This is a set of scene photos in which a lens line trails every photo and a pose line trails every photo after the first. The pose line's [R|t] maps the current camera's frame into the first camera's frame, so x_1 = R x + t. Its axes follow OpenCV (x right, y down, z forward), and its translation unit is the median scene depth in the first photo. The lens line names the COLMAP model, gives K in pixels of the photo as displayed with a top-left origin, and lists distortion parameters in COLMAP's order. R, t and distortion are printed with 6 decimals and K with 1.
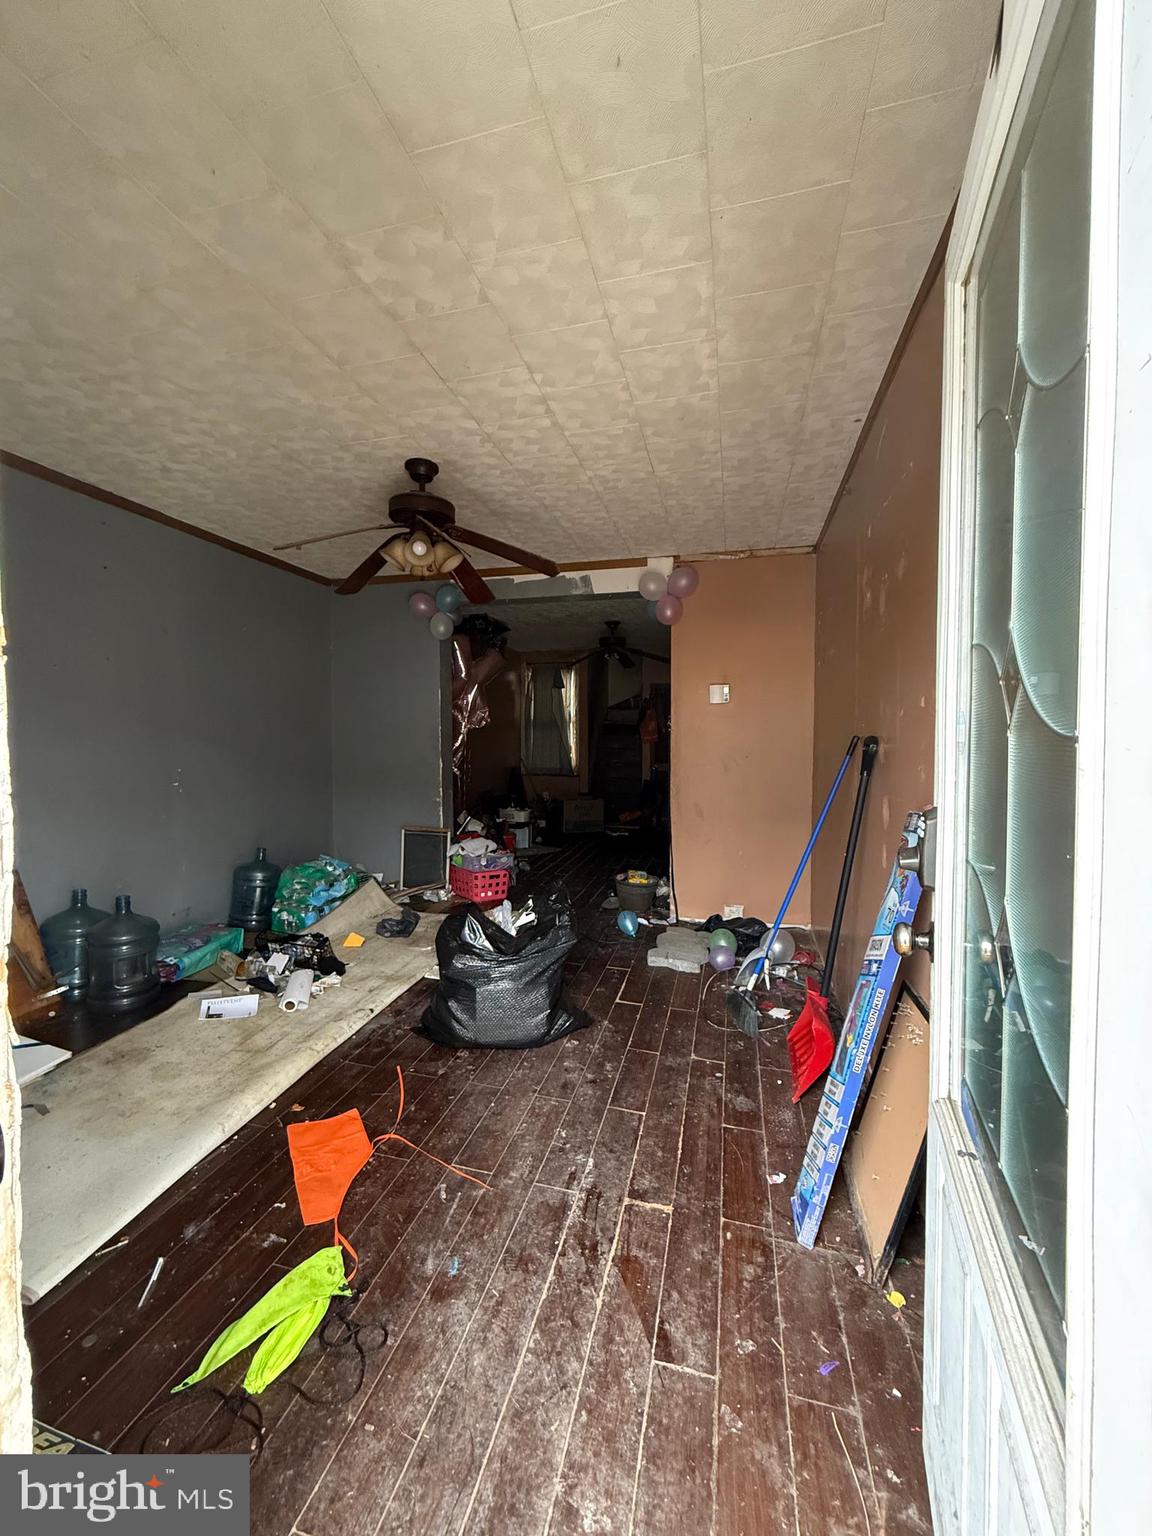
lens RADIAL K [[613.0, 0, 572.6], [0, 613.0, 764.4], [0, 0, 1]] dist [0.000040, 0.000419]
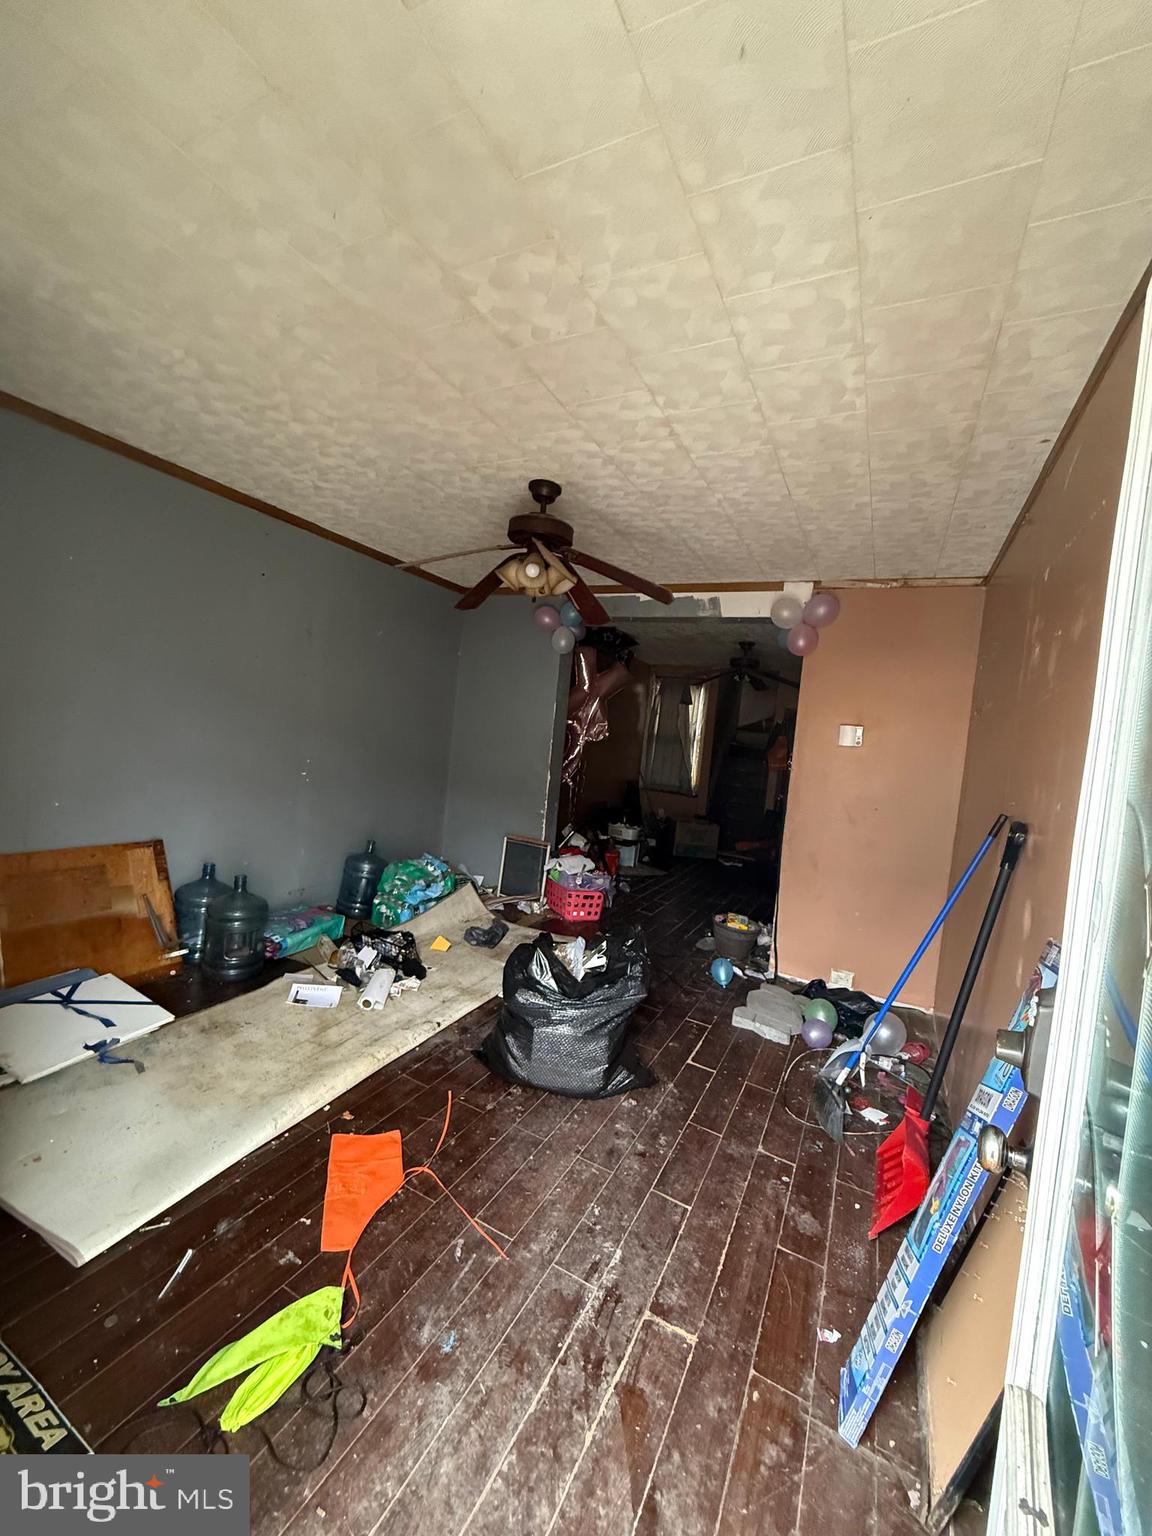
lens RADIAL K [[613.0, 0, 572.6], [0, 613.0, 764.4], [0, 0, 1]] dist [0.000040, 0.000419]
pose [[0.972231, 0.104649, -0.209320, 0.065717], [-0.106009, 0.994354, 0.004740, -0.064710], [0.208634, 0.017581, 0.977836, 0.062792]]
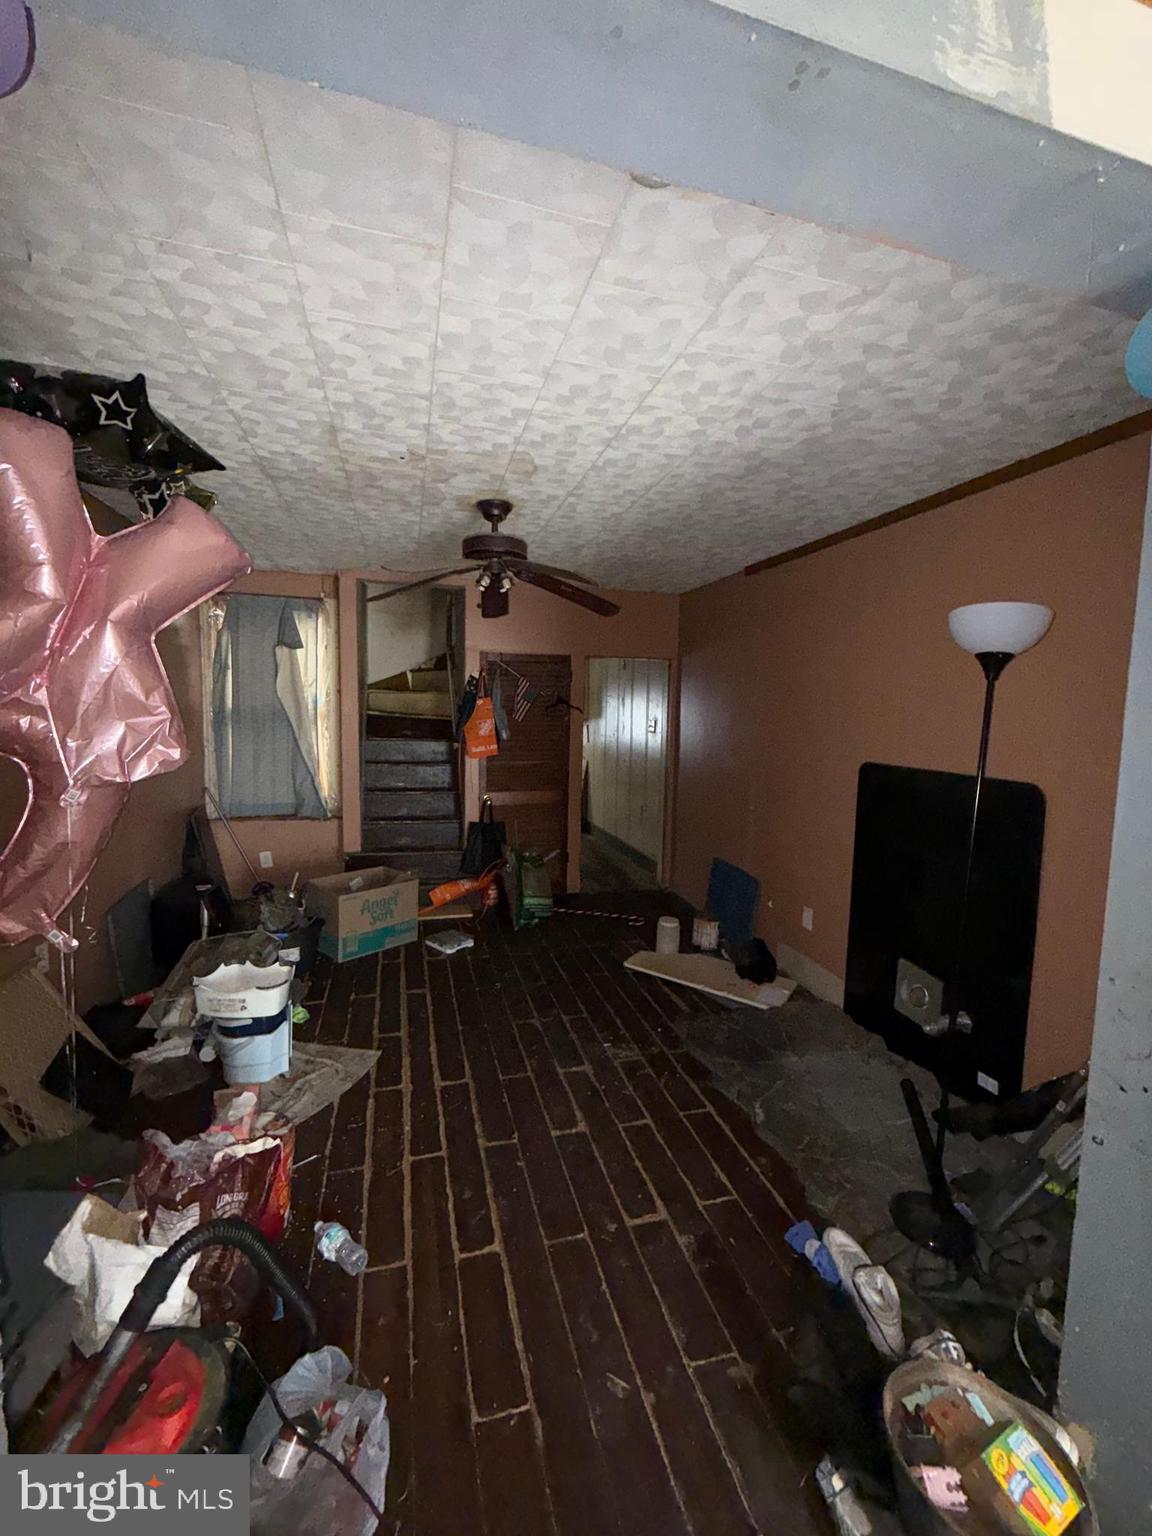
lens RADIAL K [[613.0, 0, 572.6], [0, 613.0, 764.4], [0, 0, 1]] dist [0.000040, 0.000419]
pose [[0.862135, -0.025494, 0.506036, -0.338677], [-0.000888, 0.998656, 0.051825, -0.229445], [-0.506677, -0.045130, 0.860954, 1.865567]]
